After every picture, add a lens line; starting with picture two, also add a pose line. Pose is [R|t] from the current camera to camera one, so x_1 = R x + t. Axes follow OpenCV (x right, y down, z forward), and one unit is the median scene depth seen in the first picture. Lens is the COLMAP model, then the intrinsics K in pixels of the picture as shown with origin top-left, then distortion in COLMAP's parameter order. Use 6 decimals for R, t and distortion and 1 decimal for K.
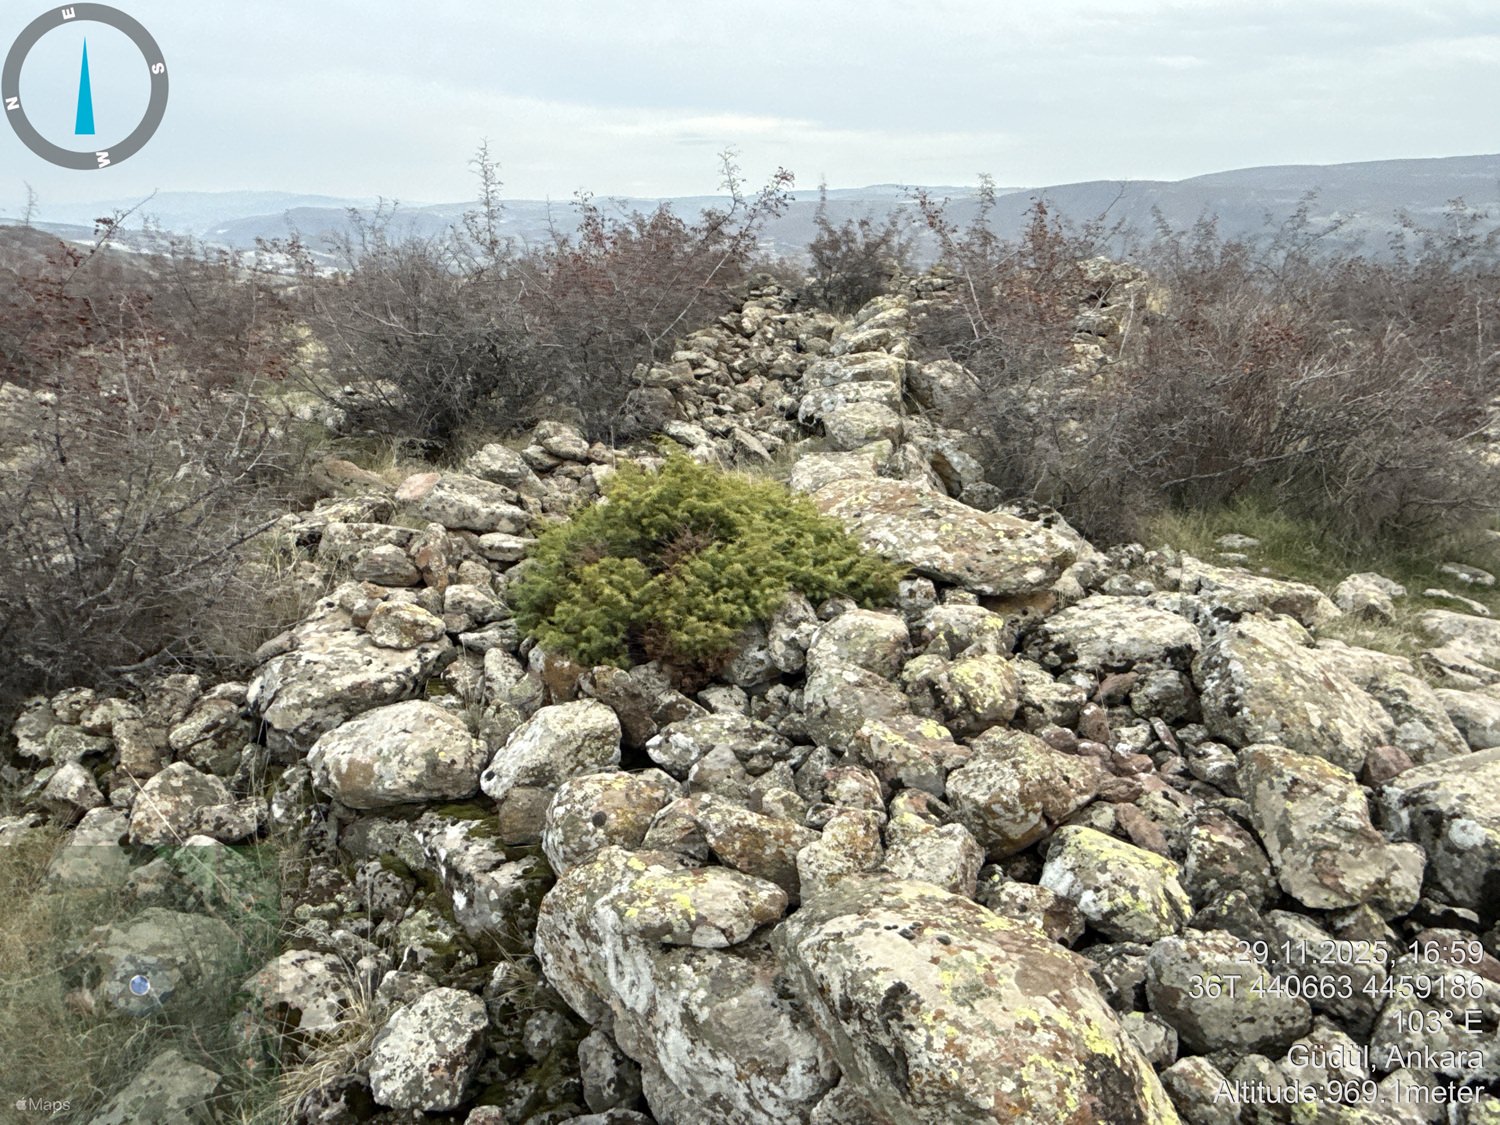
lens RADIAL K [[881.4, 0, 750.8], [0, 881.4, 577.3], [0, 0, 1]] dist [-0.003485, -0.004275]
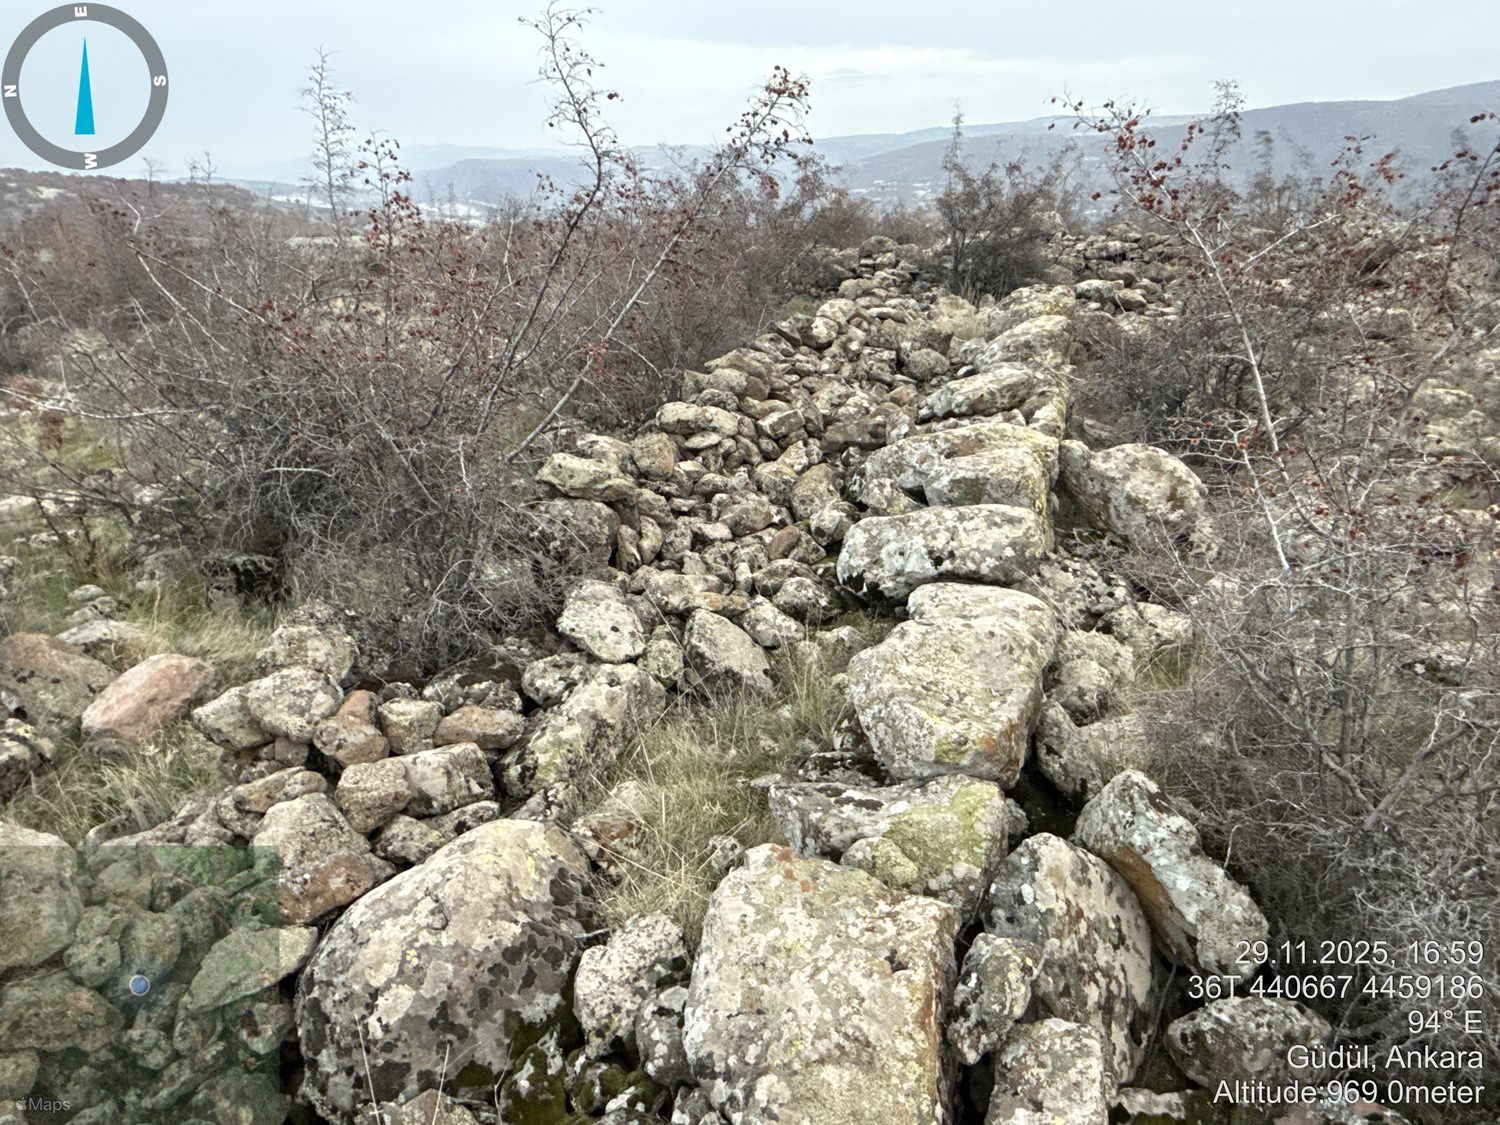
lens RADIAL K [[880.1, 0, 758.1], [0, 880.1, 566.0], [0, 0, 1]] dist [-0.002738, -0.000440]
pose [[0.987851, 0.039651, -0.150262, 0.070936], [-0.032721, 0.998296, 0.048311, -0.172033], [0.151921, -0.042808, 0.987465, 0.399878]]
